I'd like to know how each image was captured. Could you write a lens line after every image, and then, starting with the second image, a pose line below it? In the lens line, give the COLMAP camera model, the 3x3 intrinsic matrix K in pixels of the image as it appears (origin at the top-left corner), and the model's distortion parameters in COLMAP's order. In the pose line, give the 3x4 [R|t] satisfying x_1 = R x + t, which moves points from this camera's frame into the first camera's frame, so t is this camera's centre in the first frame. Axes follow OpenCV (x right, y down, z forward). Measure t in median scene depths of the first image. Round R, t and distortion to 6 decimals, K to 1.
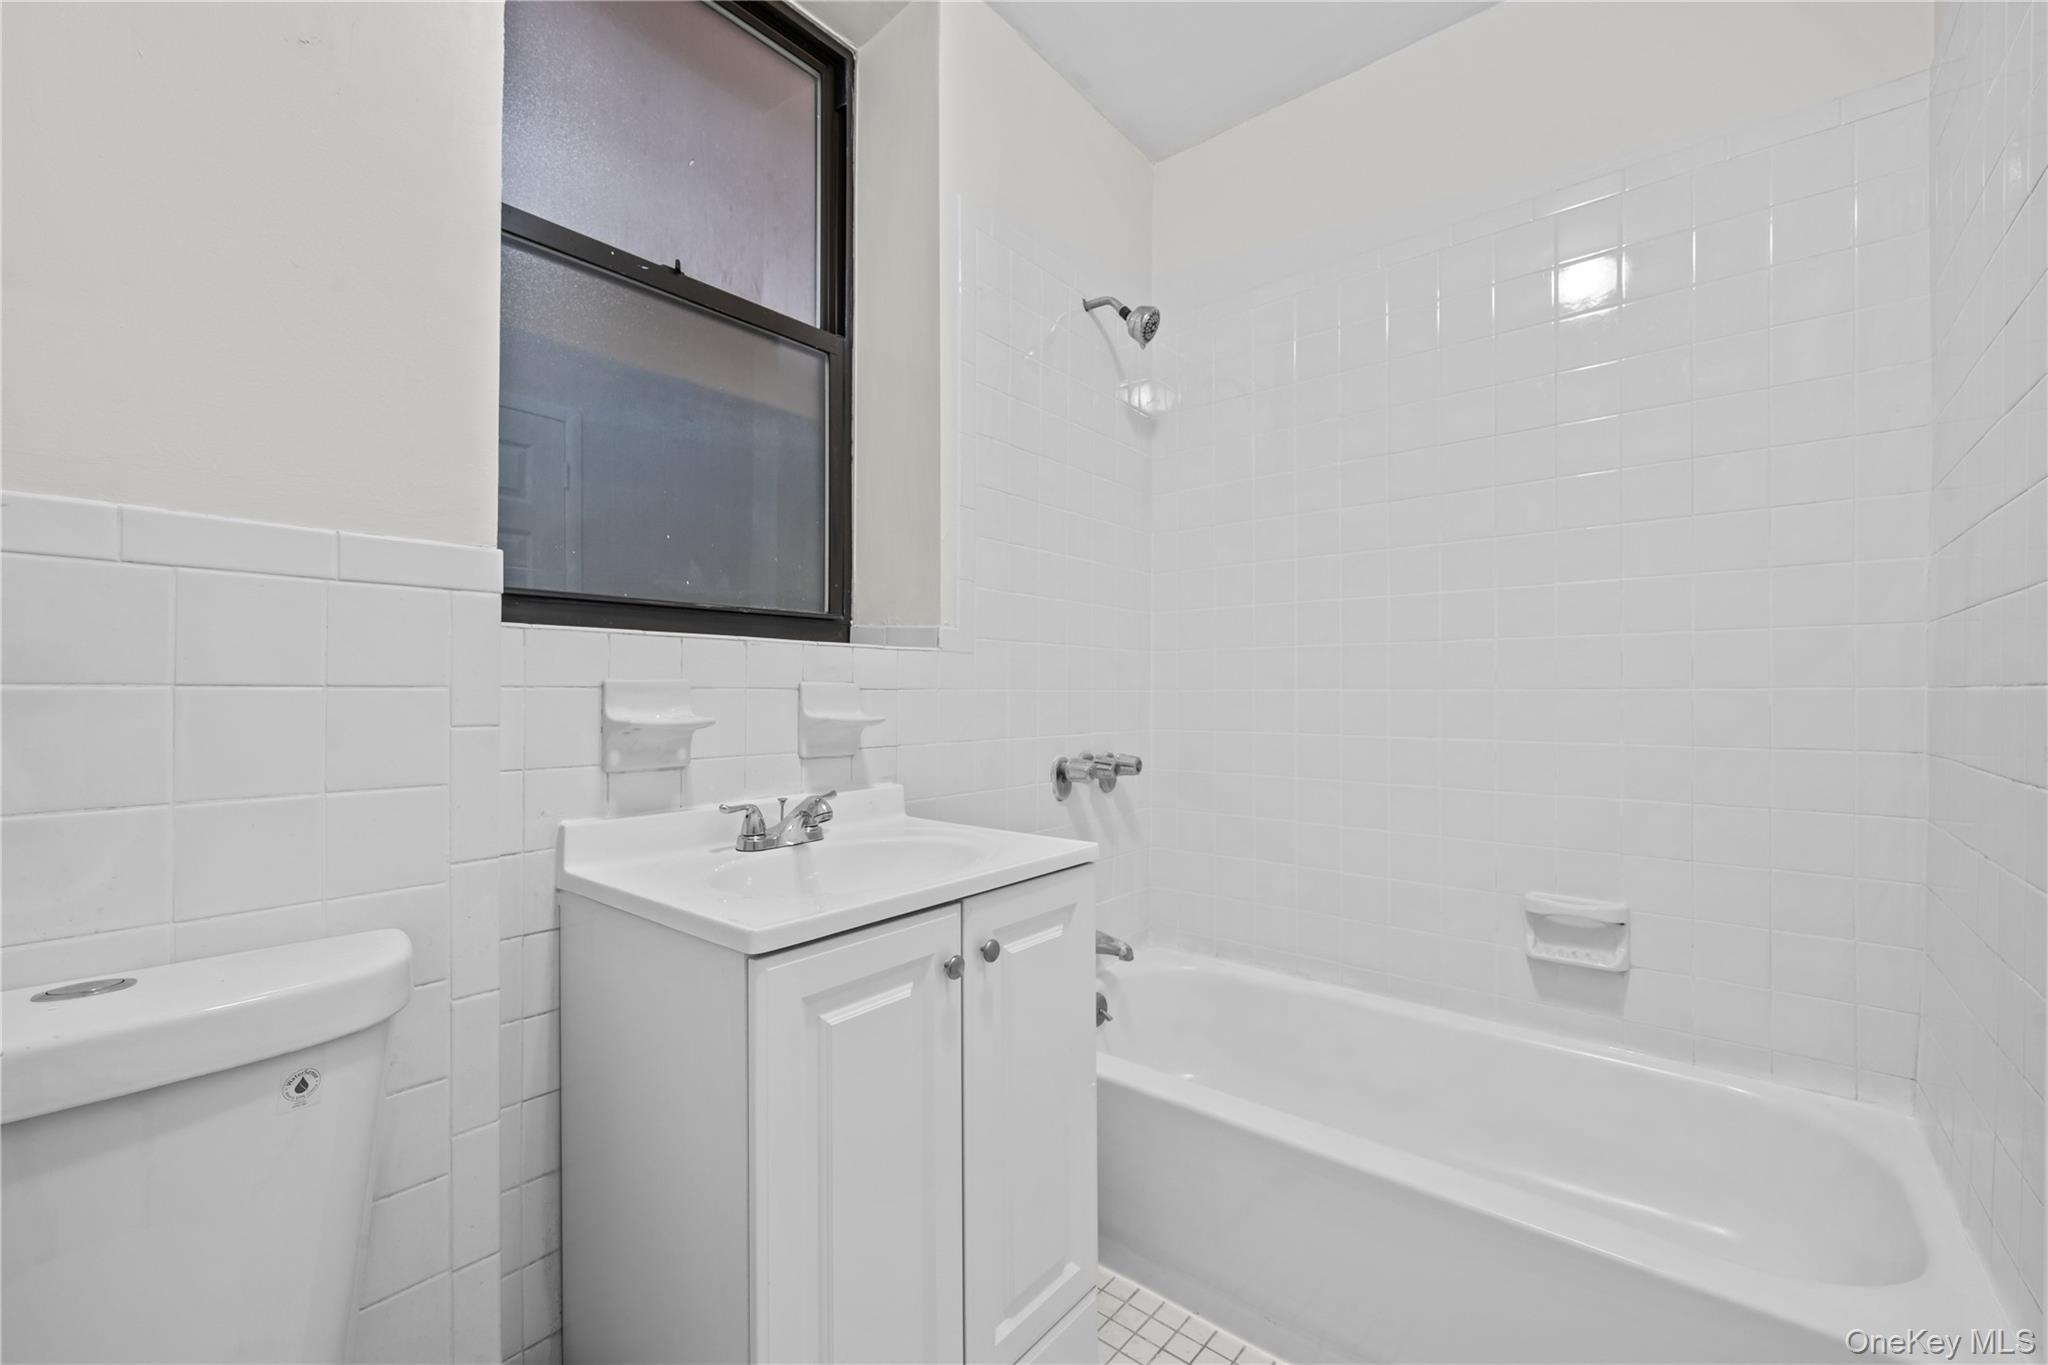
lens RADIAL K [[820.5, 0, 1043.0], [0, 820.5, 687.7], [0, 0, 1]] dist [0.002115, 0.000943]
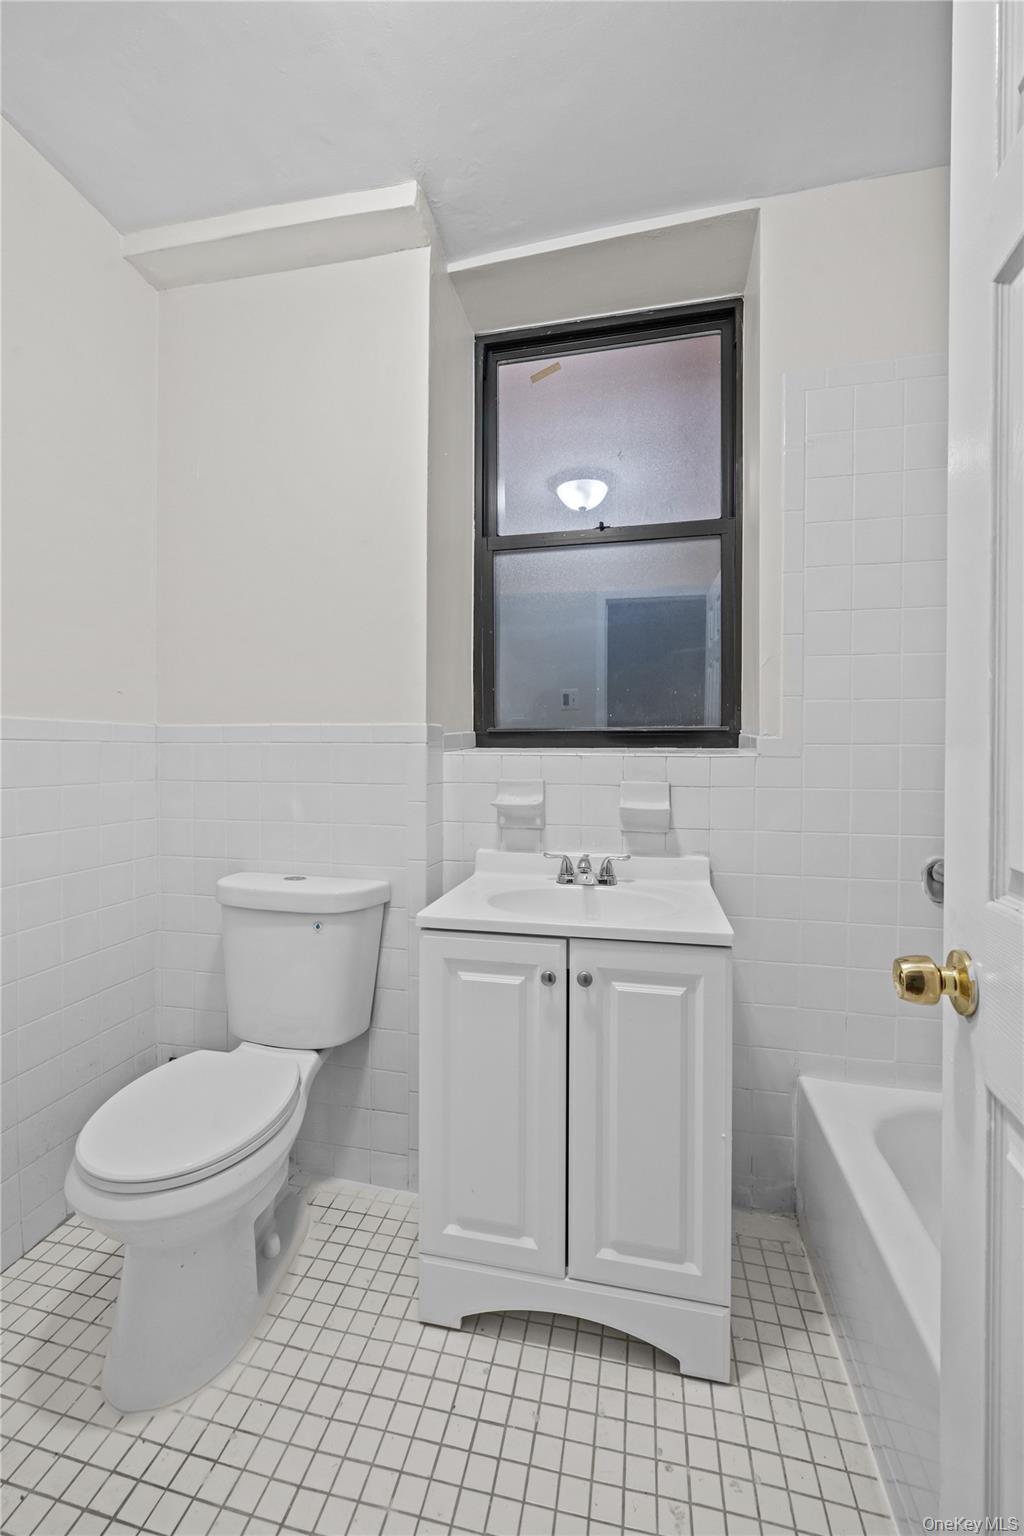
lens RADIAL K [[615.4, 0, 522.6], [0, 615.4, 760.9], [0, 0, 1]] dist [0.002115, 0.000943]
pose [[0.469803, 0.012428, -0.882684, 0.729926], [-0.002497, 0.999916, 0.012749, -0.068127], [0.882767, -0.003785, 0.469795, 0.342198]]
